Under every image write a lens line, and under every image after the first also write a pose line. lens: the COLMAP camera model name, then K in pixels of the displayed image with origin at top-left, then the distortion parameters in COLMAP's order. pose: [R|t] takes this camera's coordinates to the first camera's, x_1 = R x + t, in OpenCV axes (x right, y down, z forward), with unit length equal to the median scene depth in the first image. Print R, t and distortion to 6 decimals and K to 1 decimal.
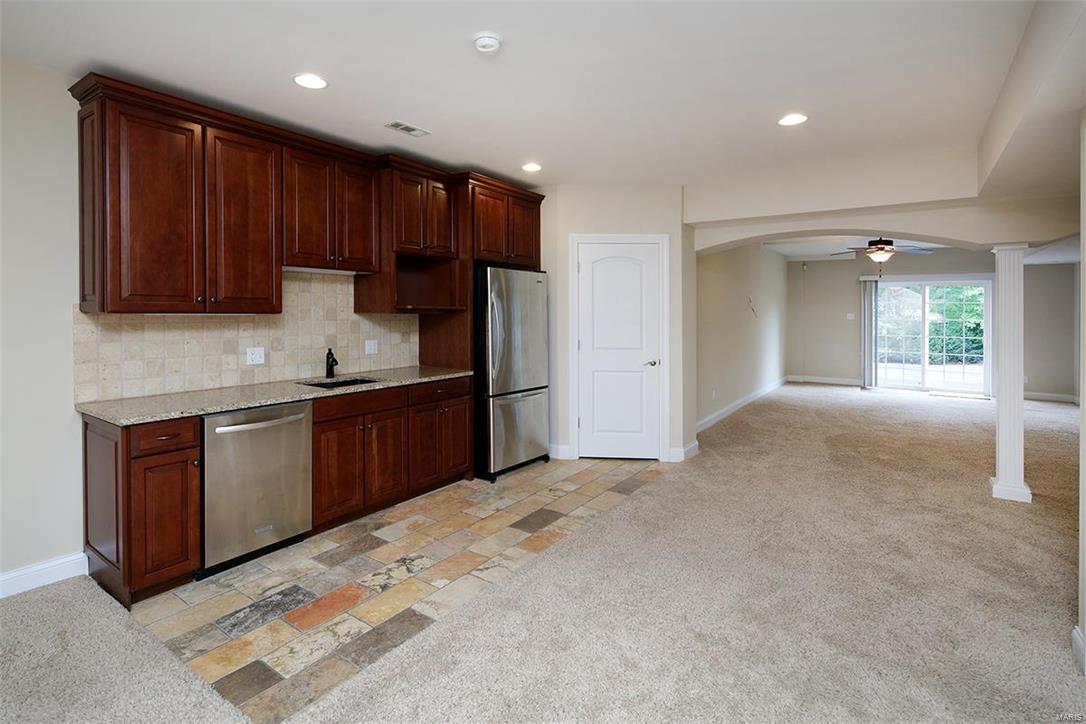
lens RADIAL K [[519.0, 0, 543.8], [0, 519.0, 308.6], [0, 0, 1]] dist [0.003807, -0.000727]
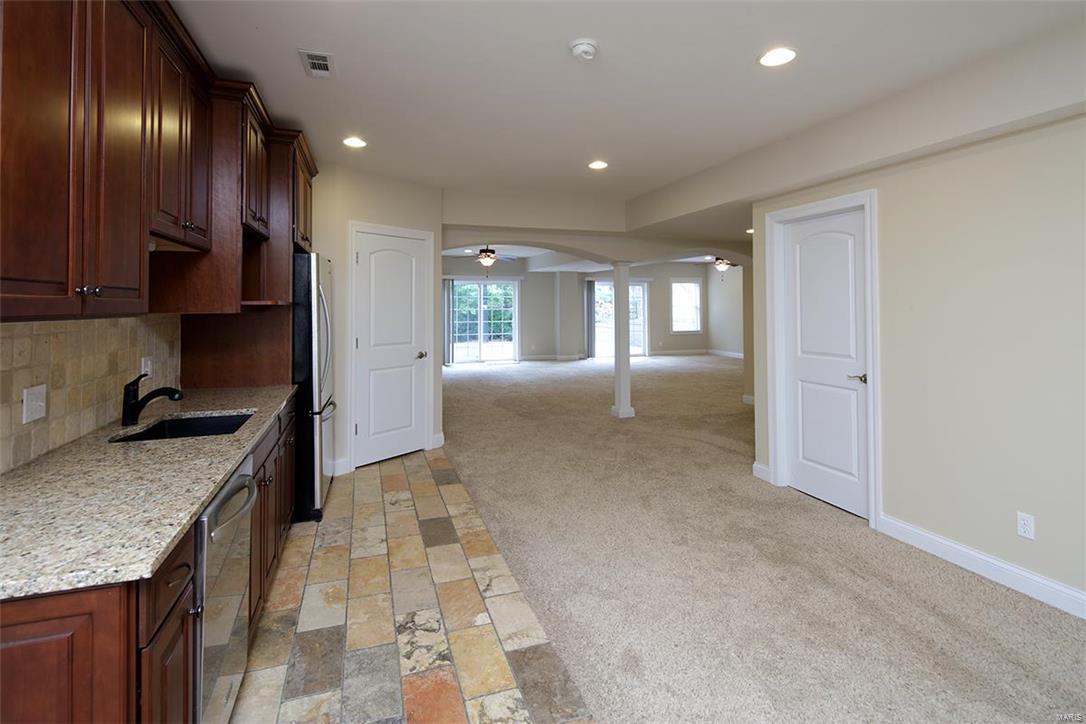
lens RADIAL K [[503.5, 0, 525.1], [0, 503.5, 286.8], [0, 0, 1]] dist [-0.000269, -0.000555]
pose [[0.604468, 0.017189, 0.796444, -0.669589], [0.006322, 0.999632, -0.026373, -0.005142], [-0.796604, 0.020977, 0.604137, 0.336231]]
